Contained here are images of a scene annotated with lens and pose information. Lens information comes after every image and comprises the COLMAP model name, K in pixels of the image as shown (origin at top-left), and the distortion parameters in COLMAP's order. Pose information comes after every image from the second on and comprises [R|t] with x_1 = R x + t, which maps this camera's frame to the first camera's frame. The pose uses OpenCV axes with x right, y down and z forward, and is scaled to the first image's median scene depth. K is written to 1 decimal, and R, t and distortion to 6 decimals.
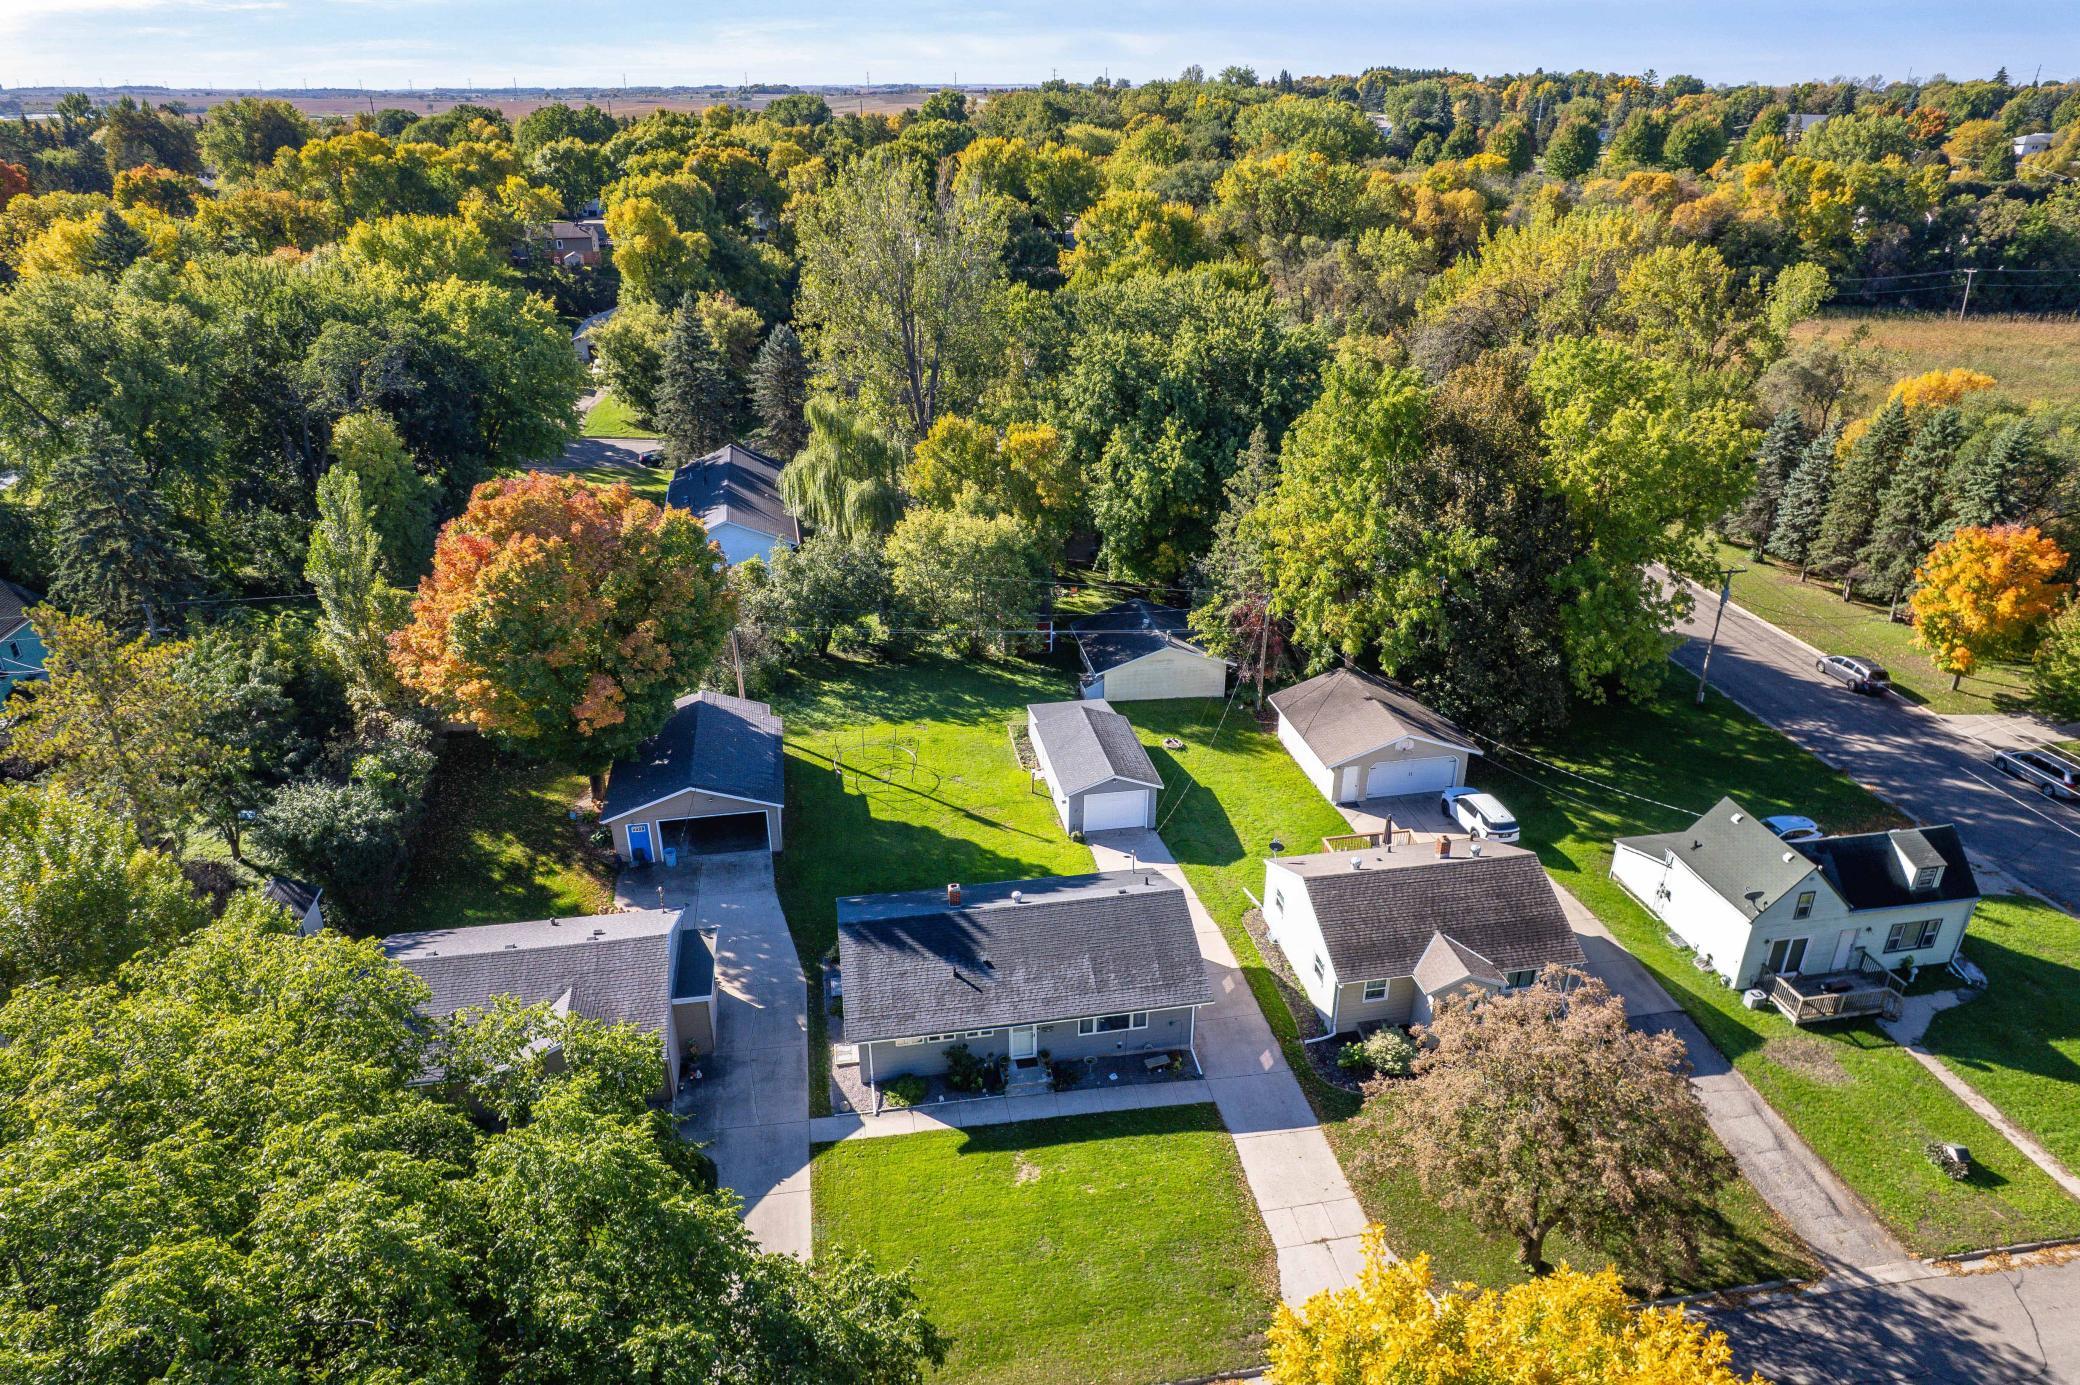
lens RADIAL K [[1334.5, 0, 1040.0], [0, 1334.5, 692.5], [0, 0, 1]] dist [-0.078874, 0.074504]
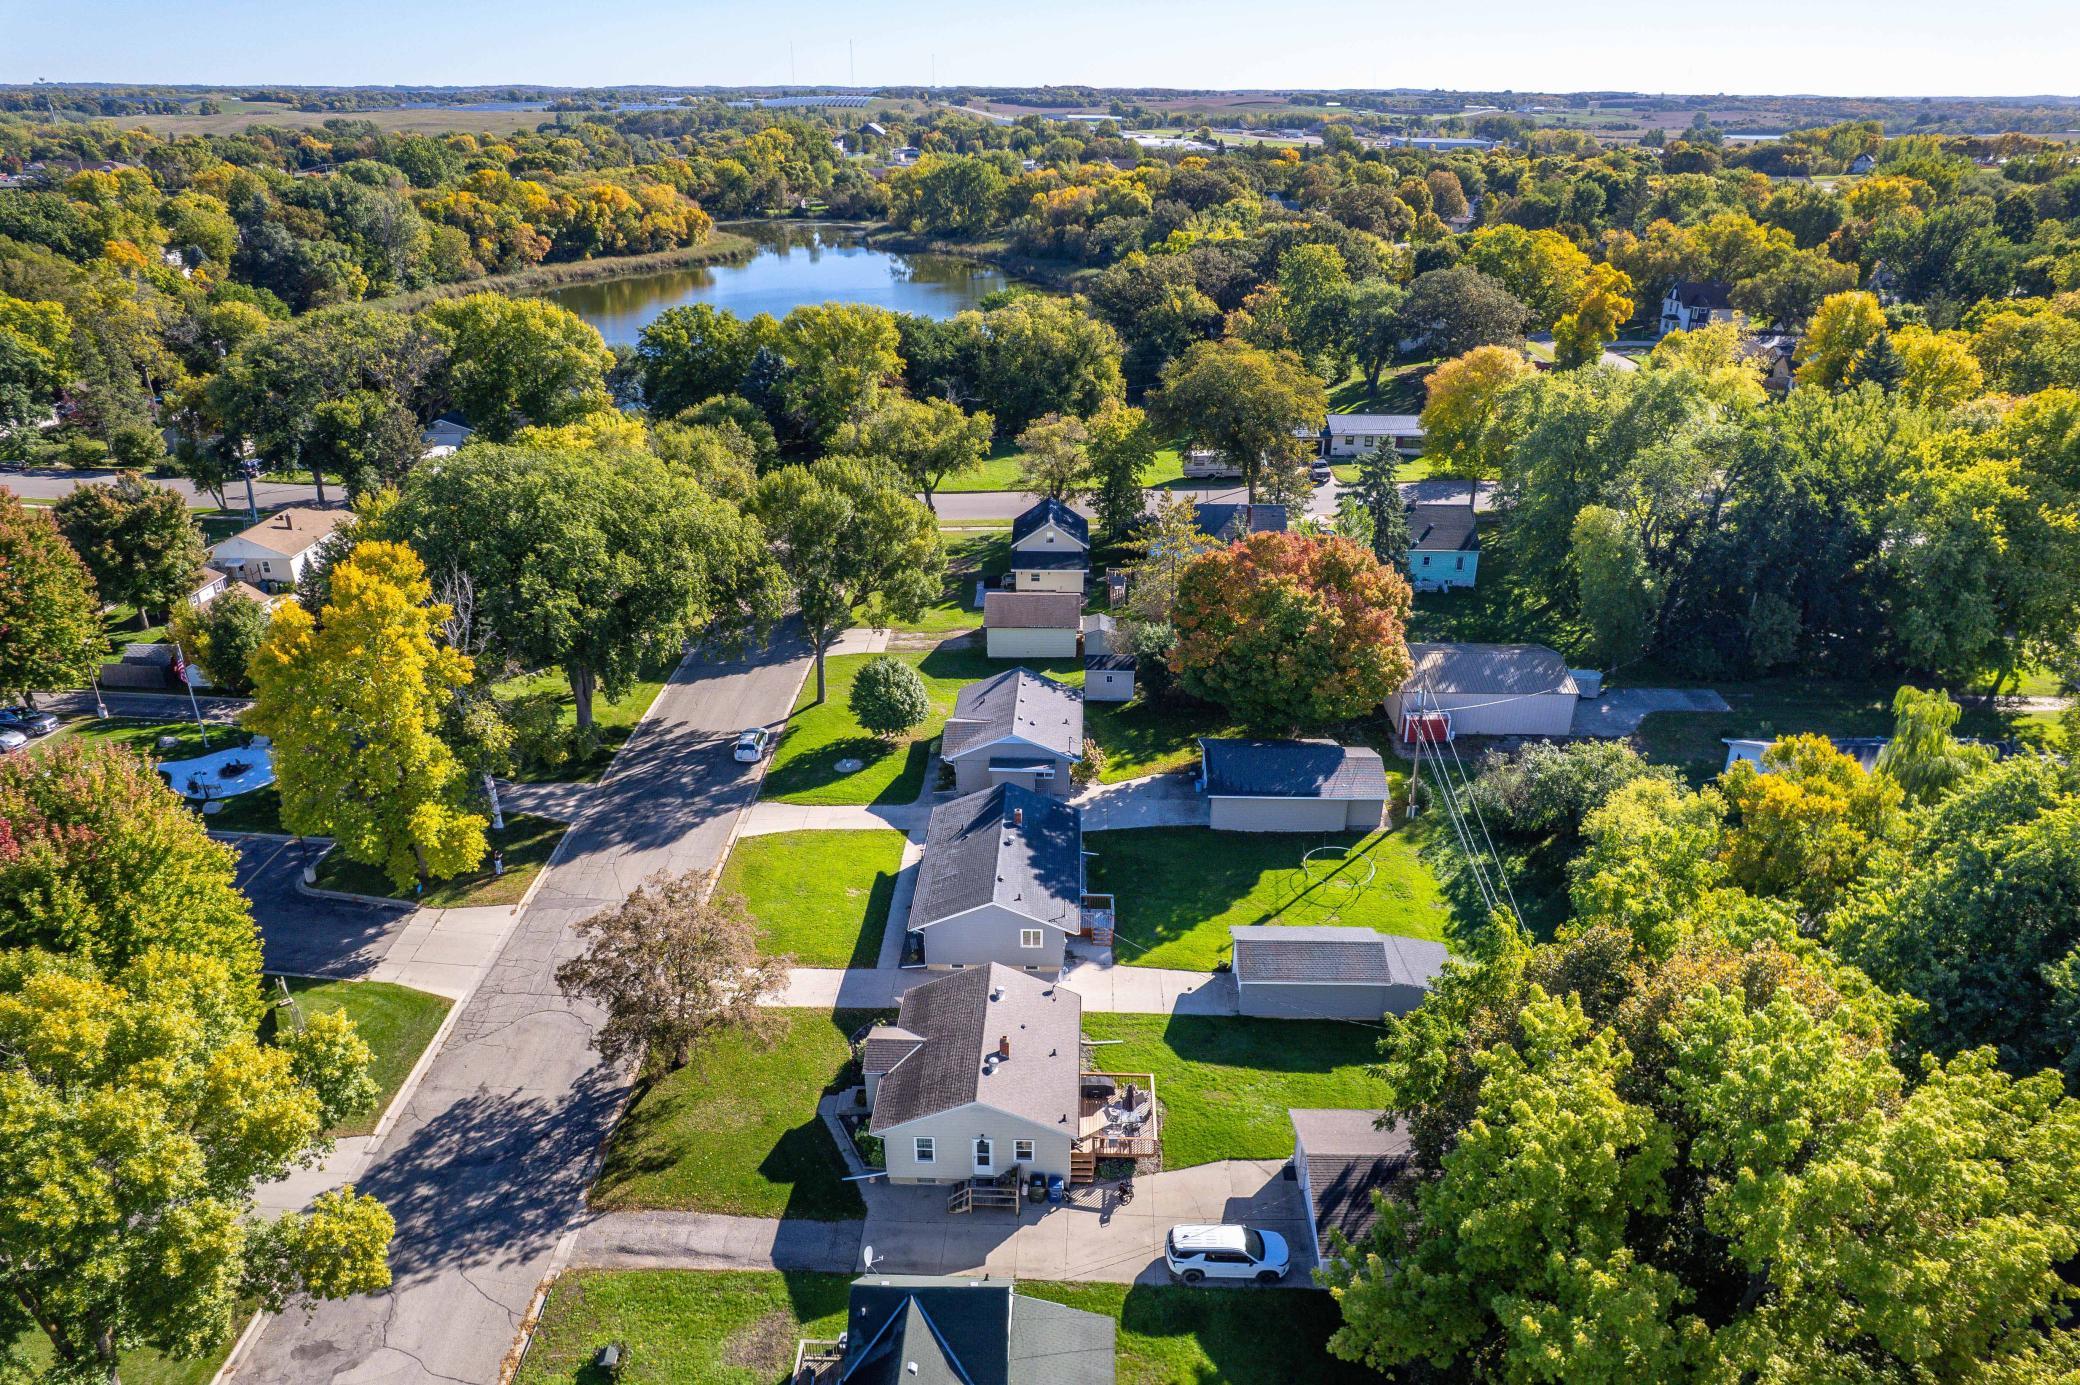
lens RADIAL K [[1334.5, 0, 1040.0], [0, 1334.5, 692.5], [0, 0, 1]] dist [-0.078874, 0.074504]
pose [[-0.201640, 0.410472, -0.889300, 1.067624], [-0.418321, 0.784884, 0.457127, -0.579465], [0.885635, 0.464188, 0.013446, 0.806878]]
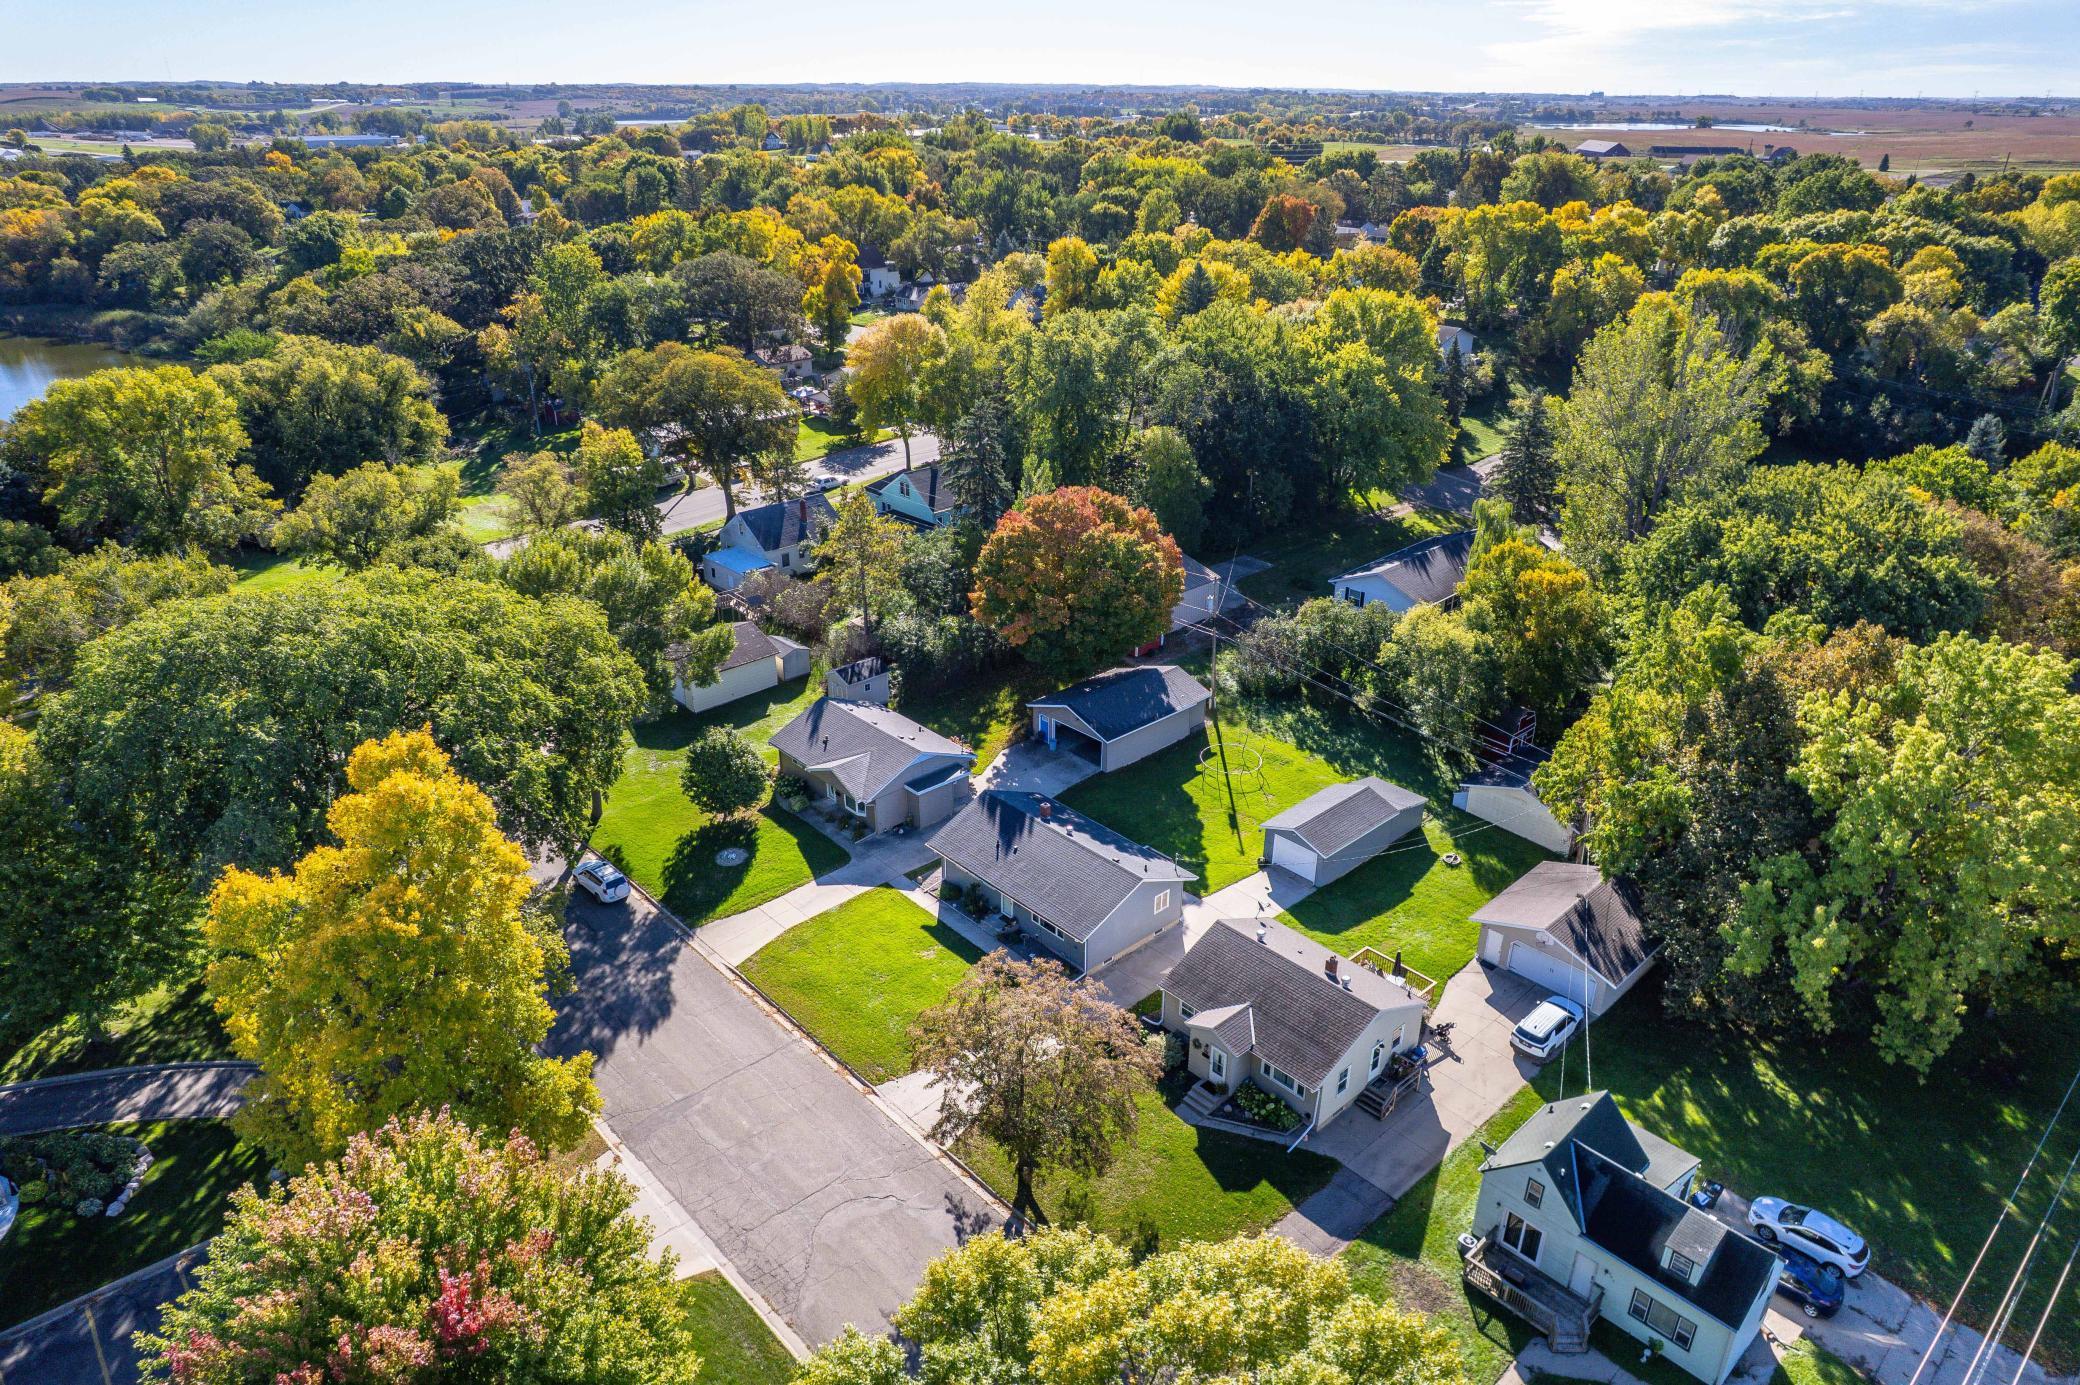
lens RADIAL K [[1334.5, 0, 1040.0], [0, 1334.5, 692.5], [0, 0, 1]] dist [-0.078874, 0.074504]
pose [[0.541055, 0.357155, -0.761380, 0.903823], [-0.359881, 0.916587, 0.174221, -0.202763], [0.760096, 0.179743, 0.624457, 0.014171]]
